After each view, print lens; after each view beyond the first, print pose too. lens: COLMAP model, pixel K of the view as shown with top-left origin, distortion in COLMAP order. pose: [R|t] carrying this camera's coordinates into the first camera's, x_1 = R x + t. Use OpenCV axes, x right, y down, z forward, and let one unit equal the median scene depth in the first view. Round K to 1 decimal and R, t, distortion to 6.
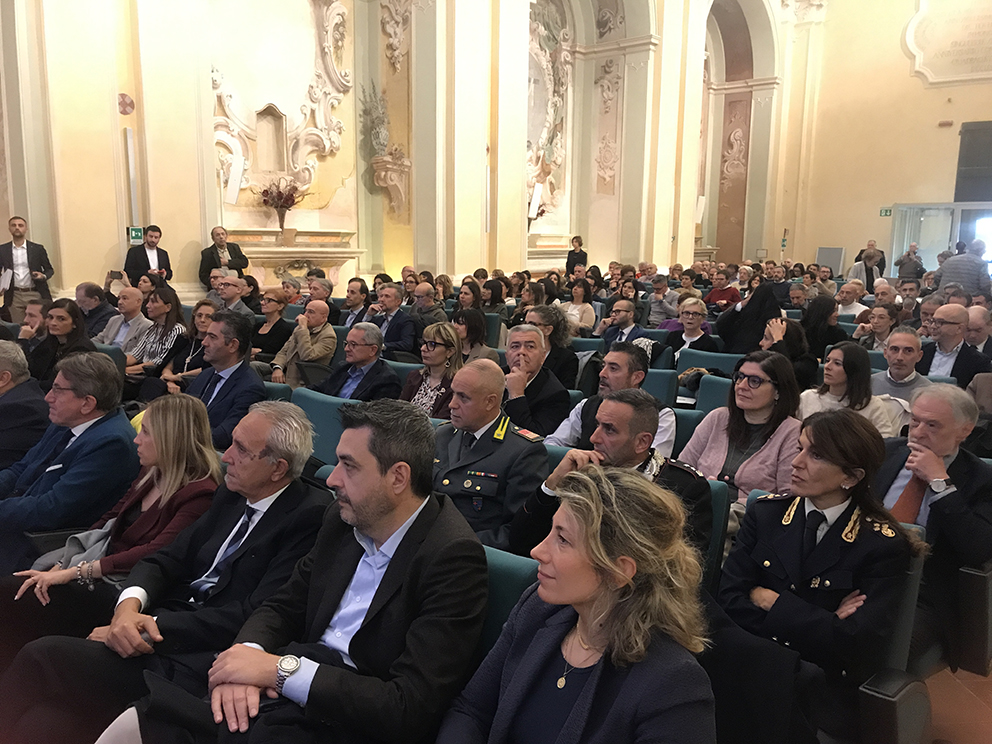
lens RADIAL K [[818.1, 0, 493.2], [0, 818.1, 369.1], [0, 0, 1]] dist [0.003164, -0.011134]
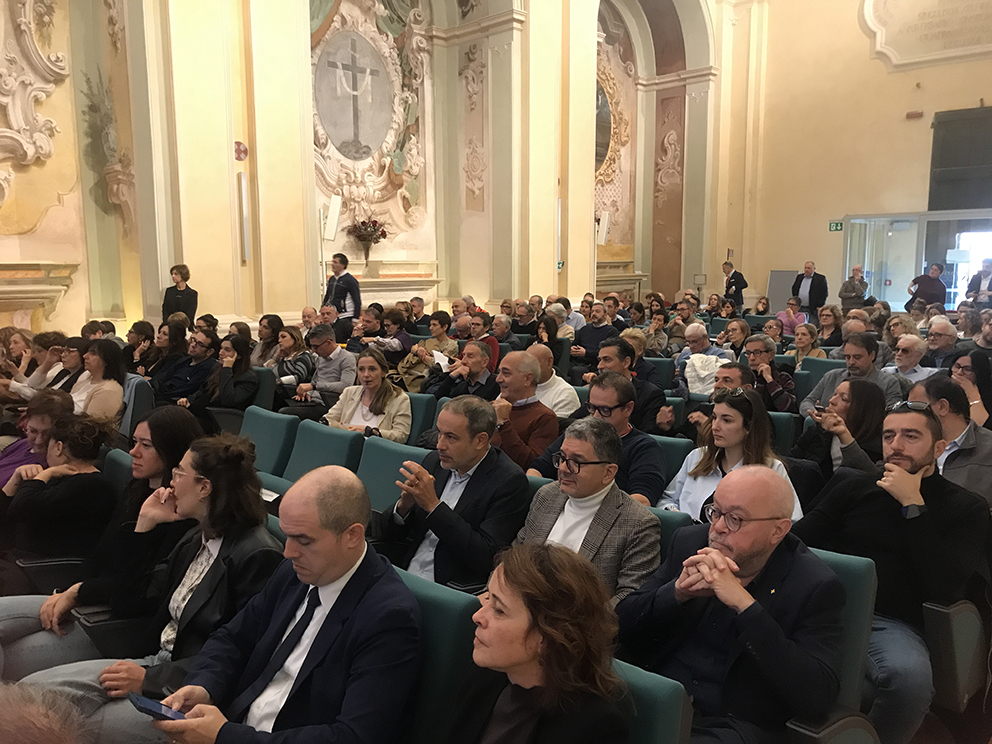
lens RADIAL K [[818.1, 0, 499.3], [0, 818.1, 376.6], [0, 0, 1]] dist [0.003164, -0.011134]
pose [[0.998415, -0.009825, -0.055411, 0.208785], [0.008574, 0.999704, -0.022772, -0.031463], [0.055618, 0.022261, 0.998204, 0.201263]]
